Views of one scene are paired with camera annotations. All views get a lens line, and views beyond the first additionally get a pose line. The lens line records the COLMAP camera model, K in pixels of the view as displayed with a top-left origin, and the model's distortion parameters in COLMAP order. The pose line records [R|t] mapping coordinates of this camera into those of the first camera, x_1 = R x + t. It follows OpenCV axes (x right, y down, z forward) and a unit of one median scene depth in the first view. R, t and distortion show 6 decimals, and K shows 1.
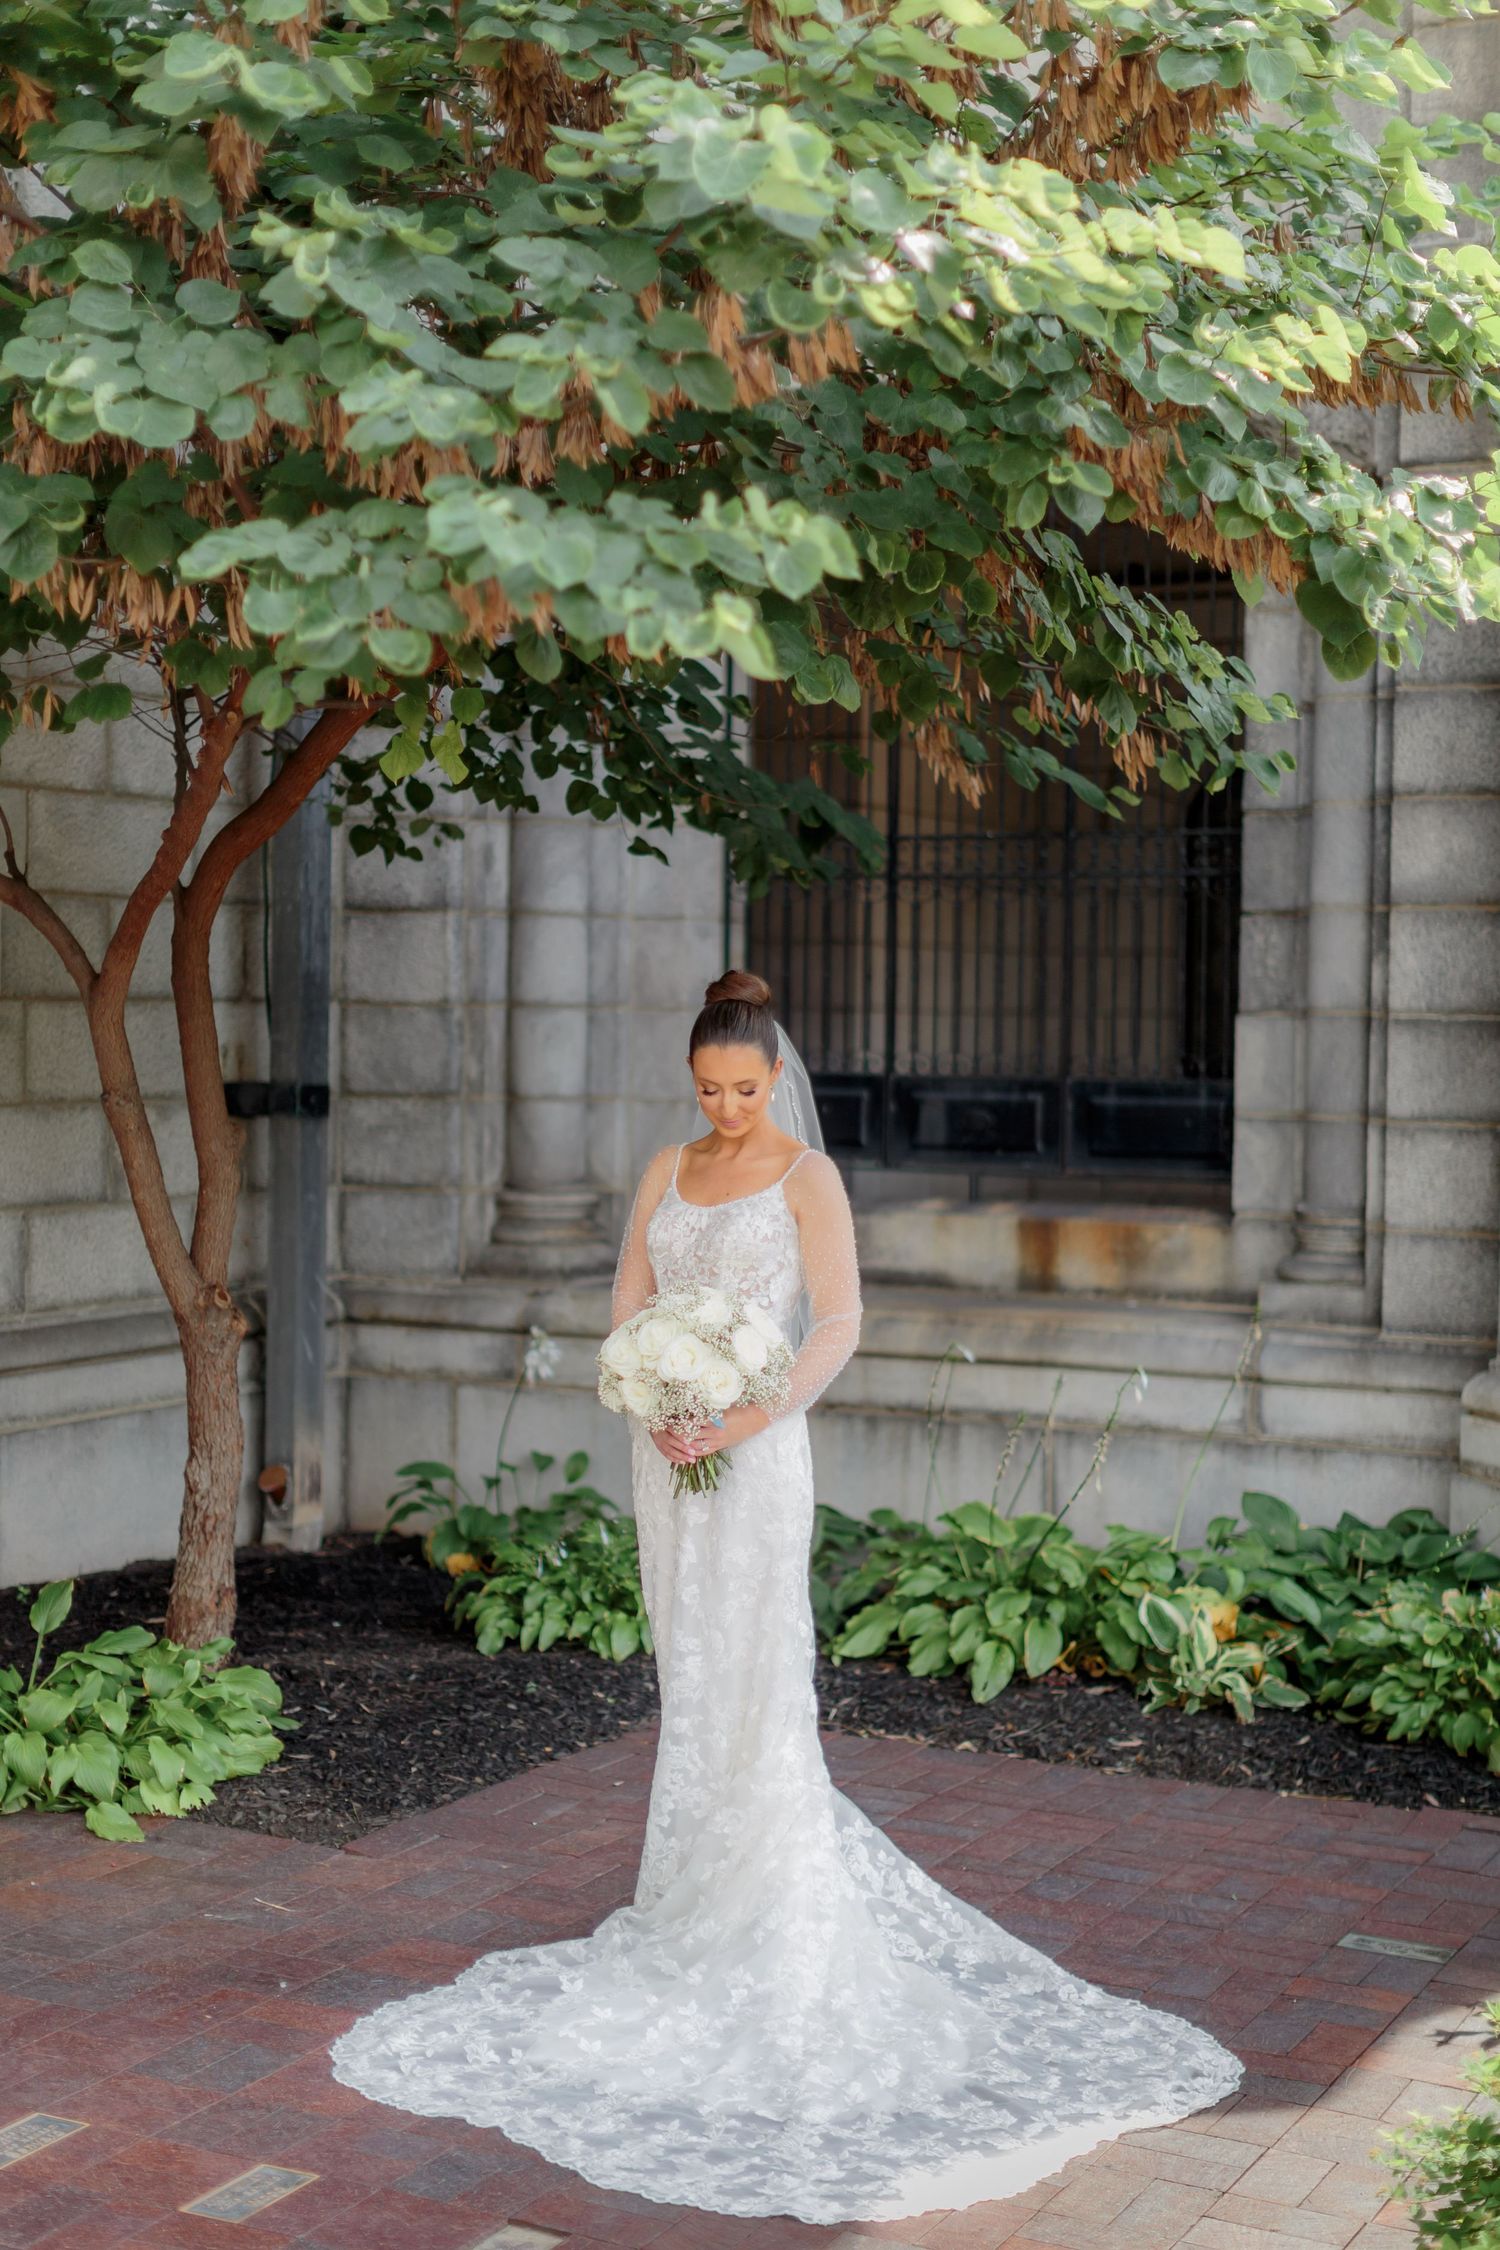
lens RADIAL K [[3442.9, 0, 750.0], [0, 3442.9, 1125.0], [0, 0, 1]] dist [0.089680, -0.038494]
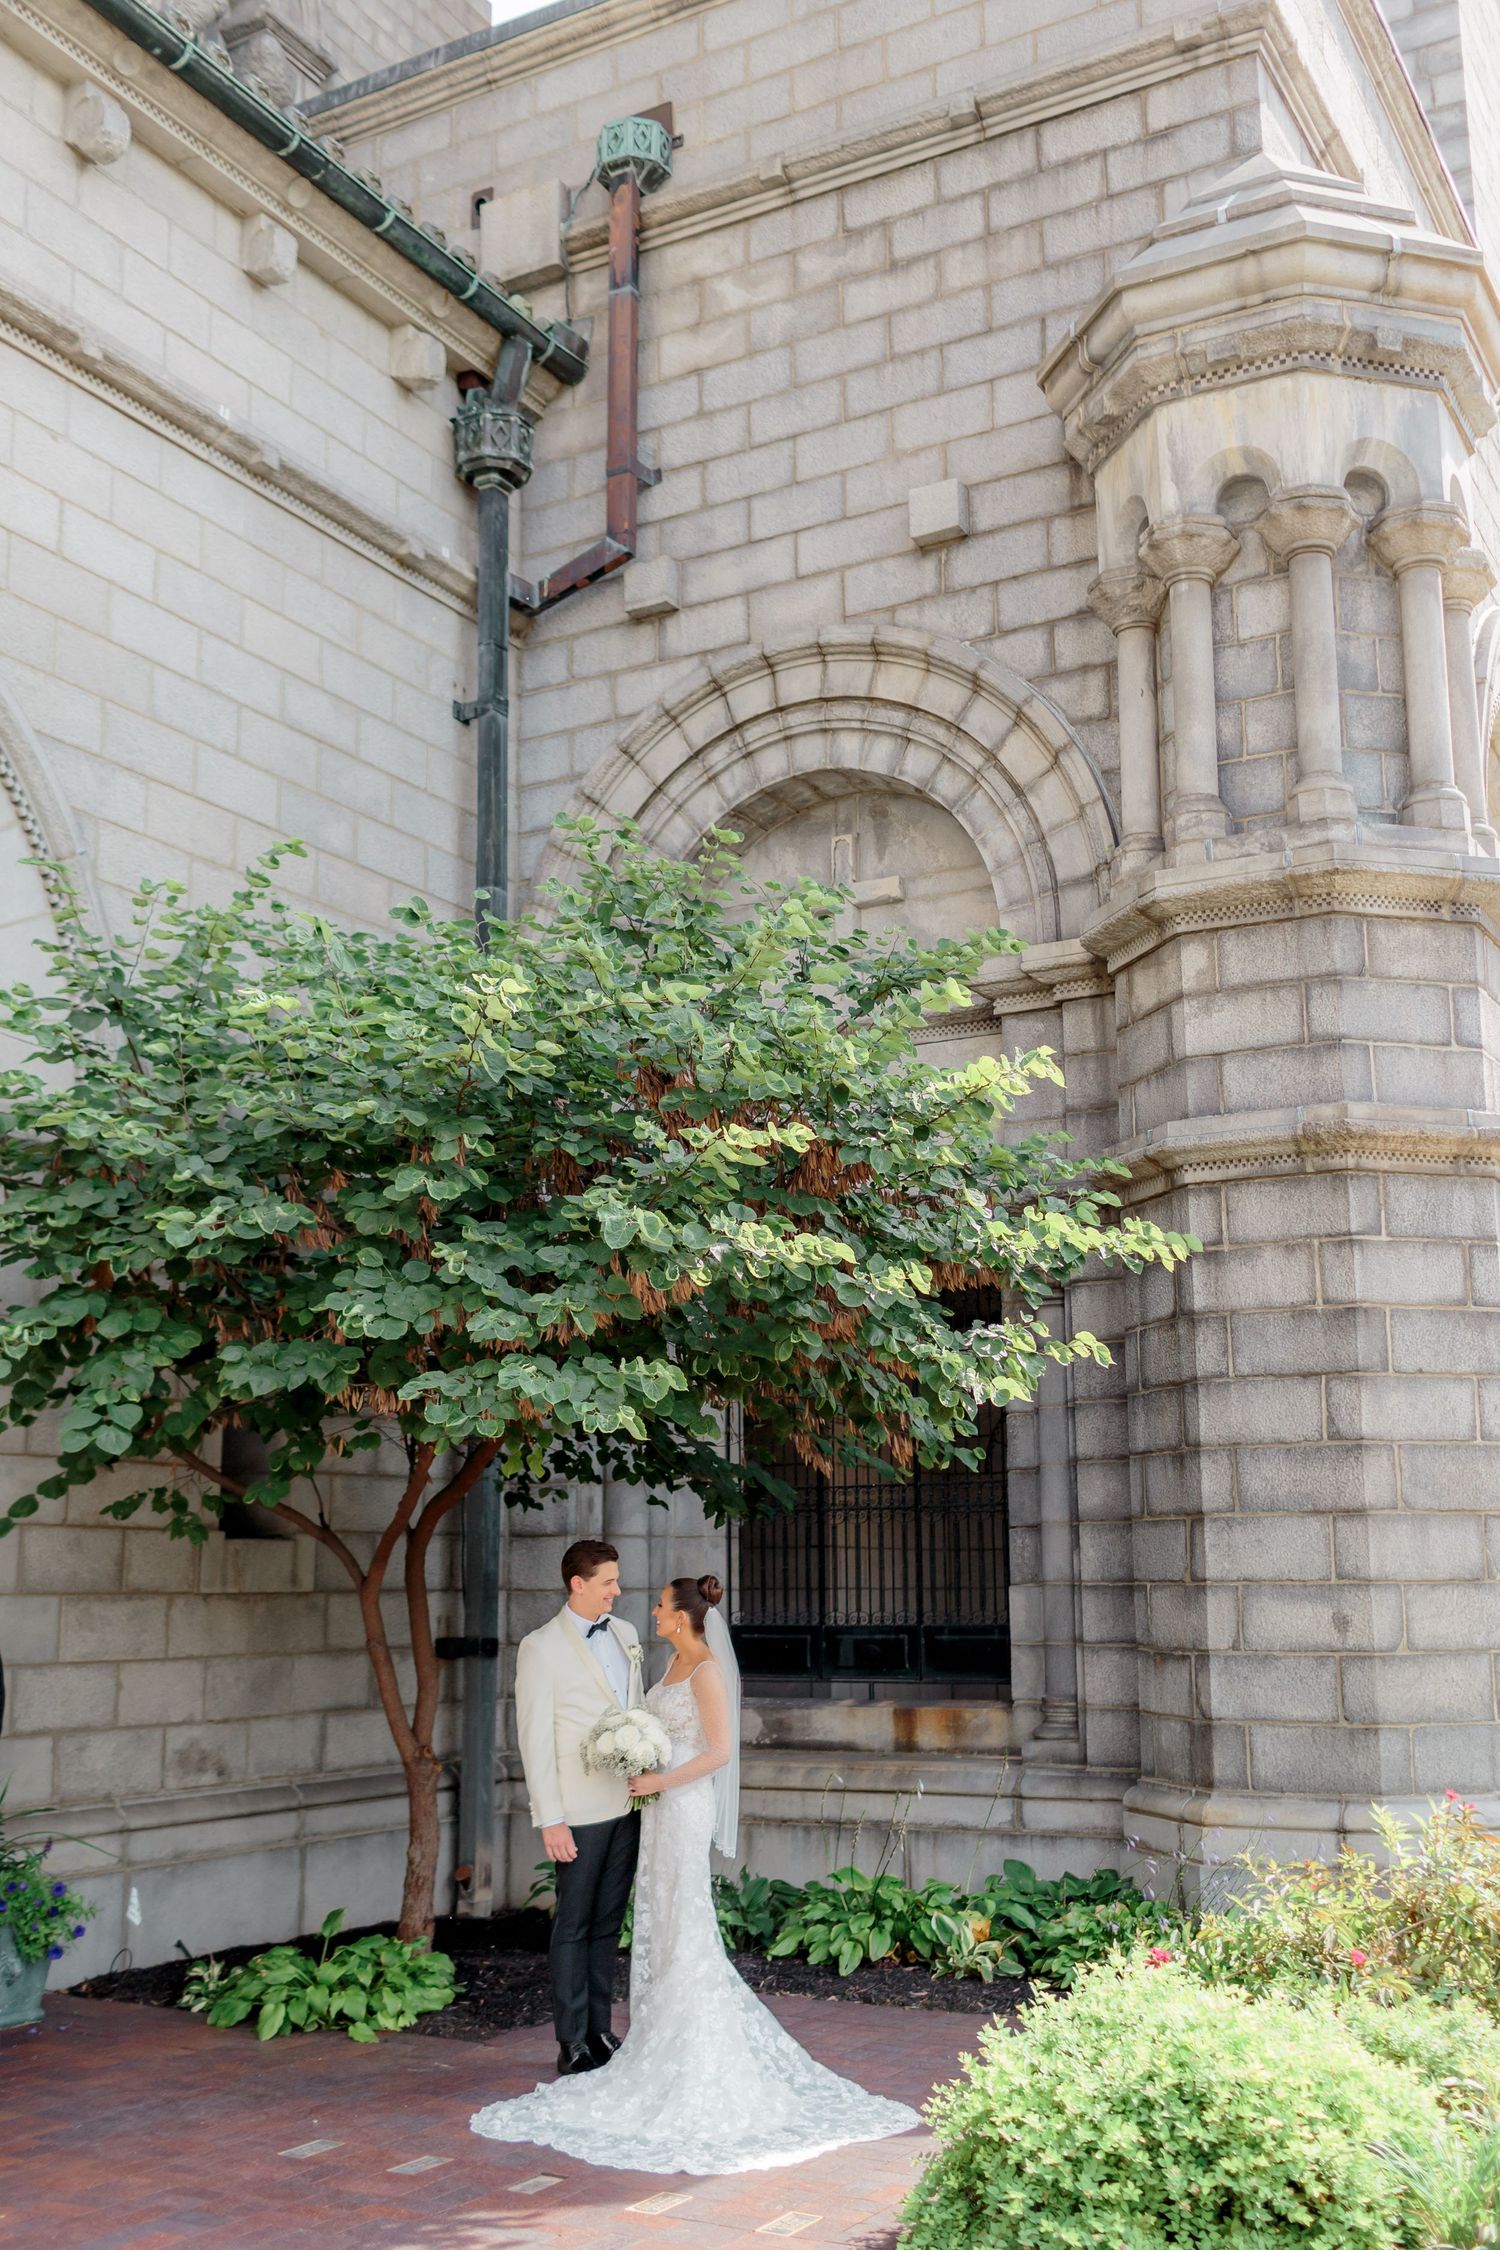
lens RADIAL K [[2318.3, 0, 785.8], [0, 2318.3, 1128.2], [0, 0, 1]] dist [0.015860, 0.011995]
pose [[0.999628, -0.024935, -0.011045, 0.060301], [0.021736, 0.973051, -0.229564, 0.013707], [0.016472, 0.229238, 0.973231, -0.283574]]
